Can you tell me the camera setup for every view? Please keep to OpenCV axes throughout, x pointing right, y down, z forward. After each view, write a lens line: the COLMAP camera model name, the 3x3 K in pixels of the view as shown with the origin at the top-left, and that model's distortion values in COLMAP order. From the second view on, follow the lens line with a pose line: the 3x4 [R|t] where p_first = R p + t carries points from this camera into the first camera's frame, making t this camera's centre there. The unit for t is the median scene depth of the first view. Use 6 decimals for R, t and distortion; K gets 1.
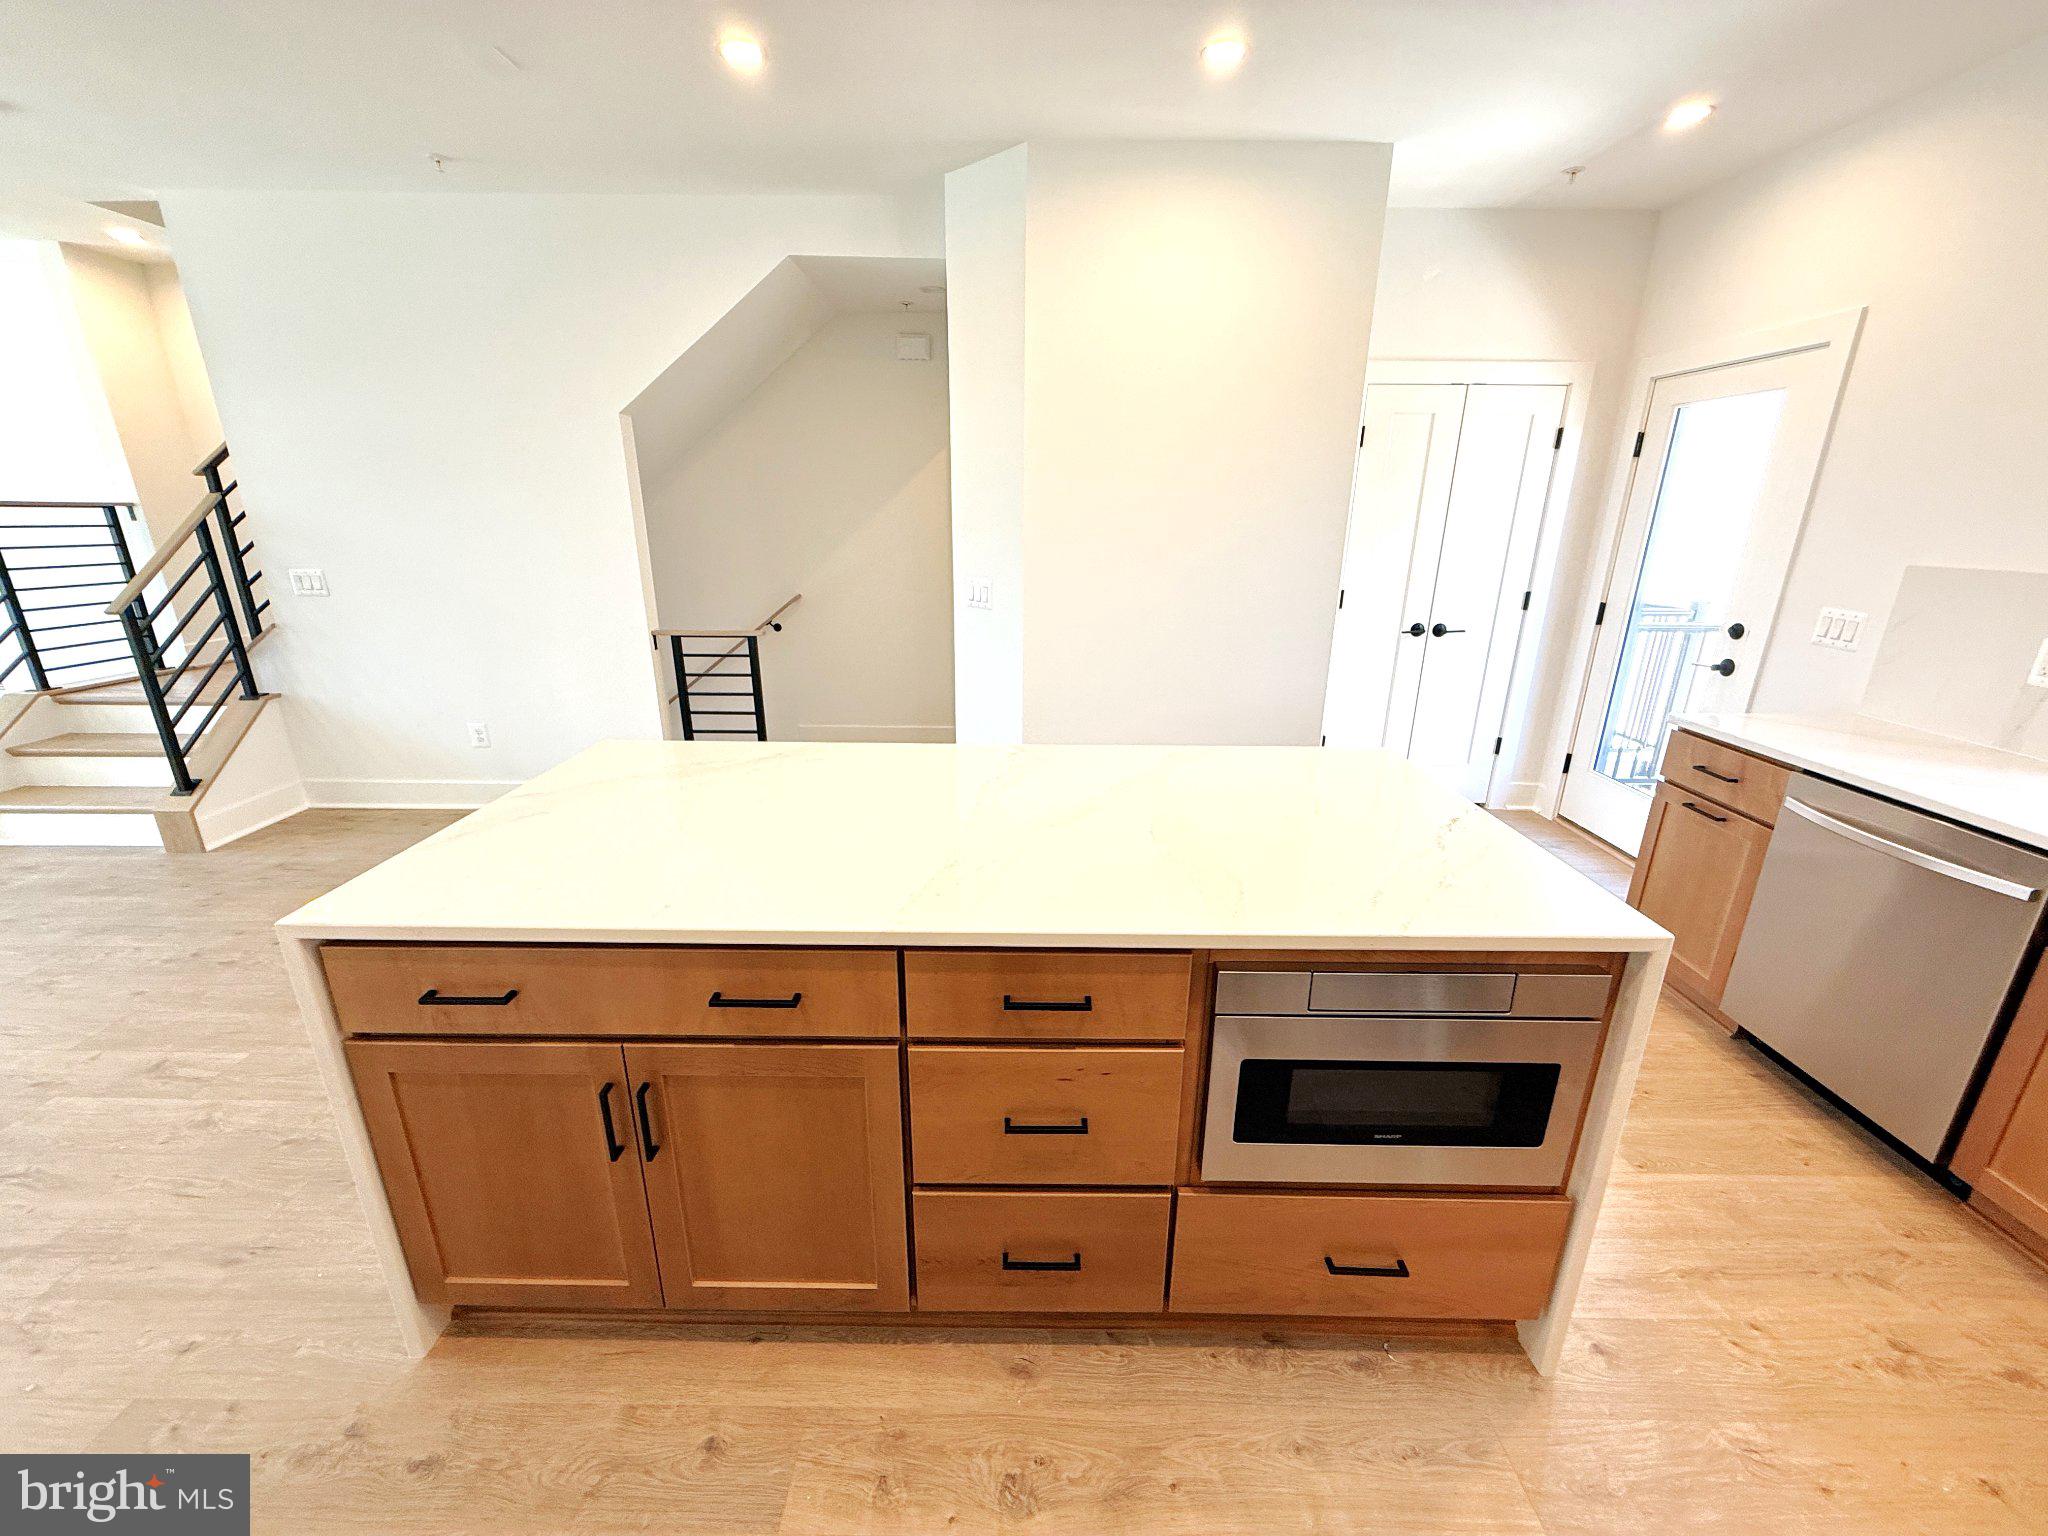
lens RADIAL K [[817.6, 0, 1020.6], [0, 817.6, 766.8], [0, 0, 1]] dist [-0.000063, 0.000038]
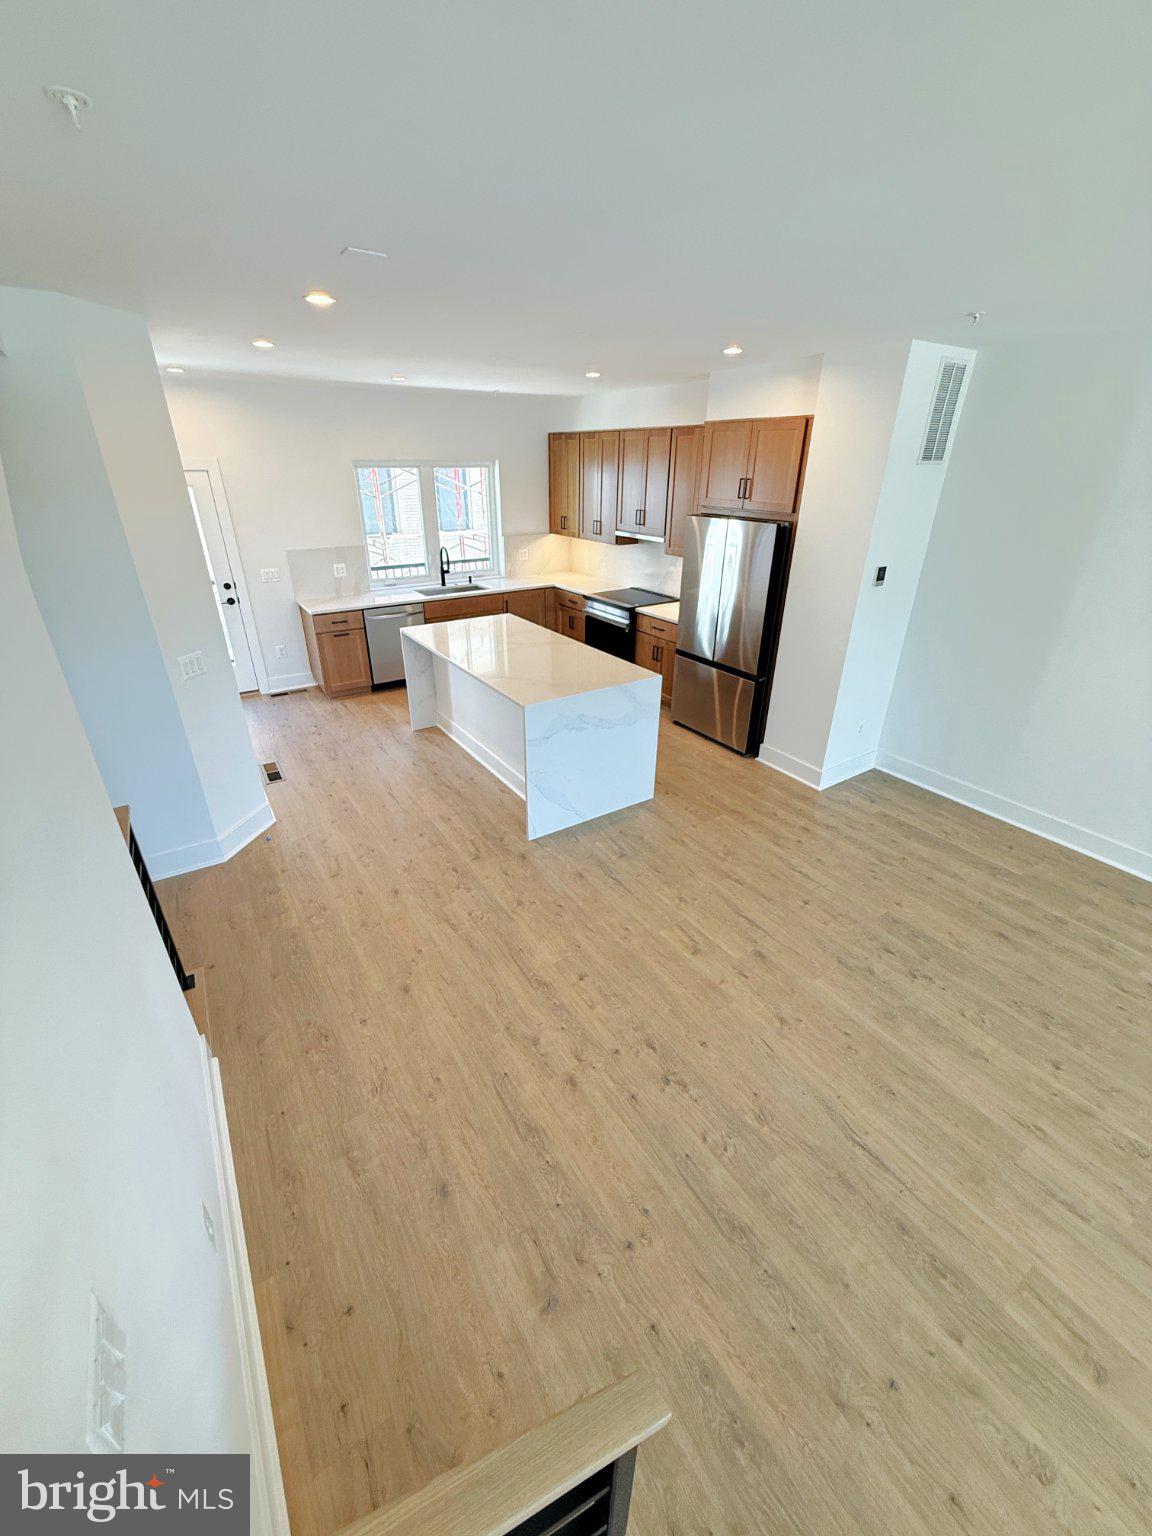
lens RADIAL K [[613.8, 0, 571.2], [0, 613.8, 763.4], [0, 0, 1]] dist [0.001419, -0.000280]
pose [[-0.549007, -0.377994, 0.745461, -1.300918], [0.249421, 0.777164, 0.577759, -0.575608], [-0.797735, 0.503127, -0.332389, 1.084104]]
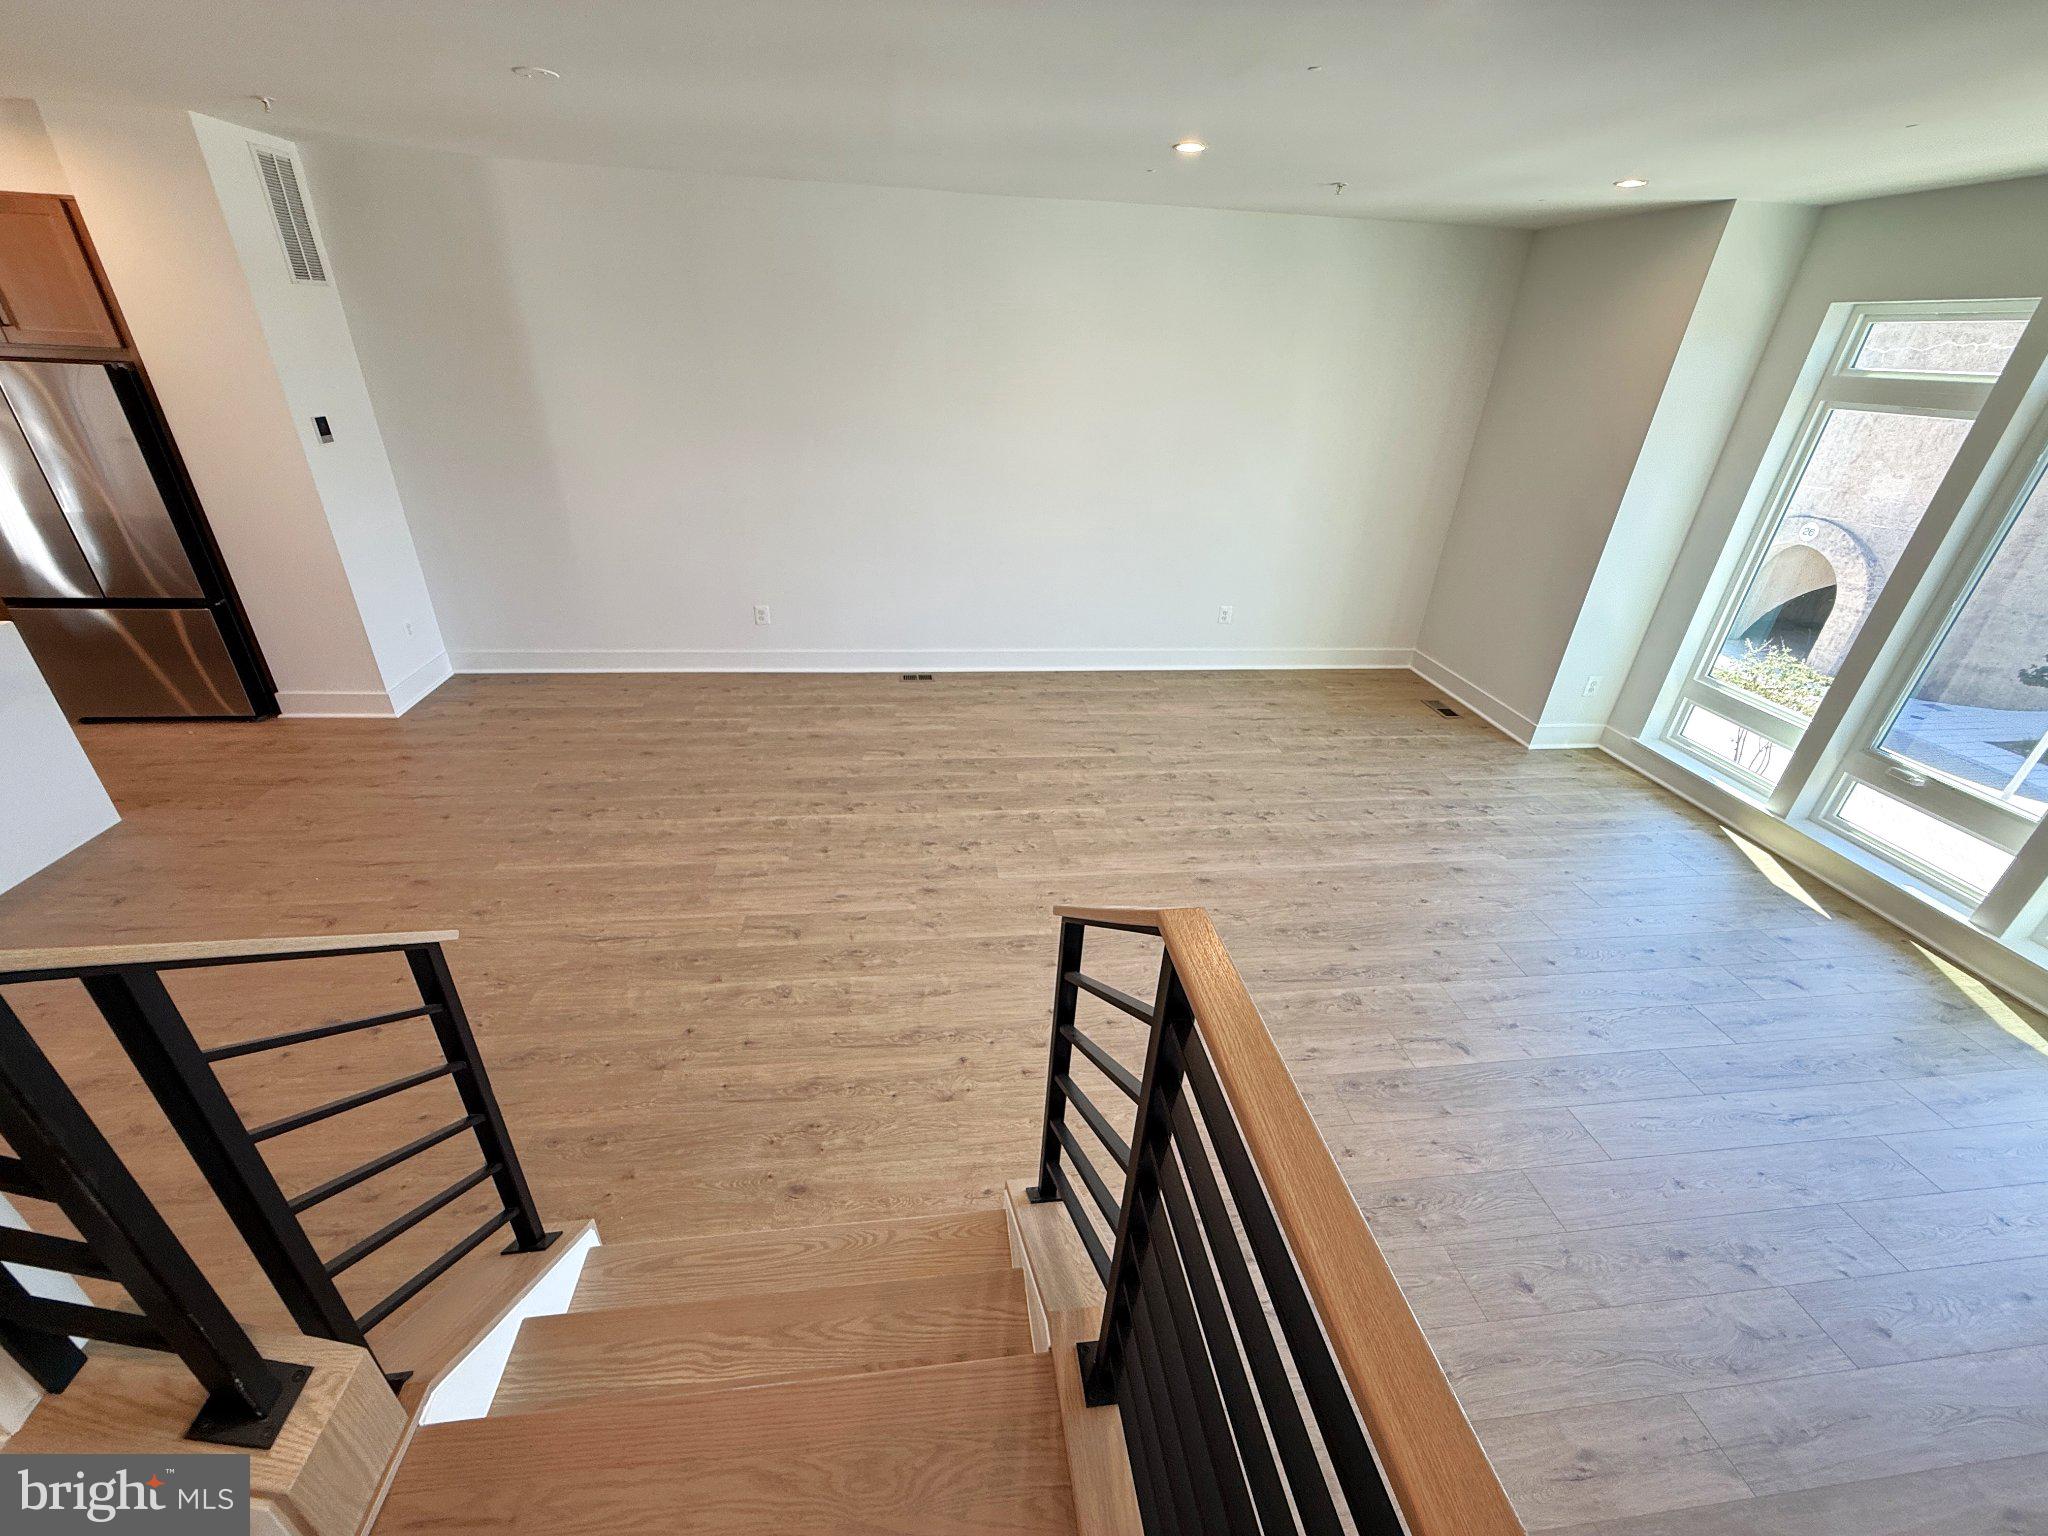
lens RADIAL K [[816.9, 0, 1025.1], [0, 816.9, 768.1], [0, 0, 1]] dist [-0.000274, 0.000133]
pose [[-0.990131, 0.015516, -0.139284, -1.499325], [-0.088864, 0.699002, 0.709577, -0.644533], [0.108369, 0.714952, -0.690724, 1.399221]]
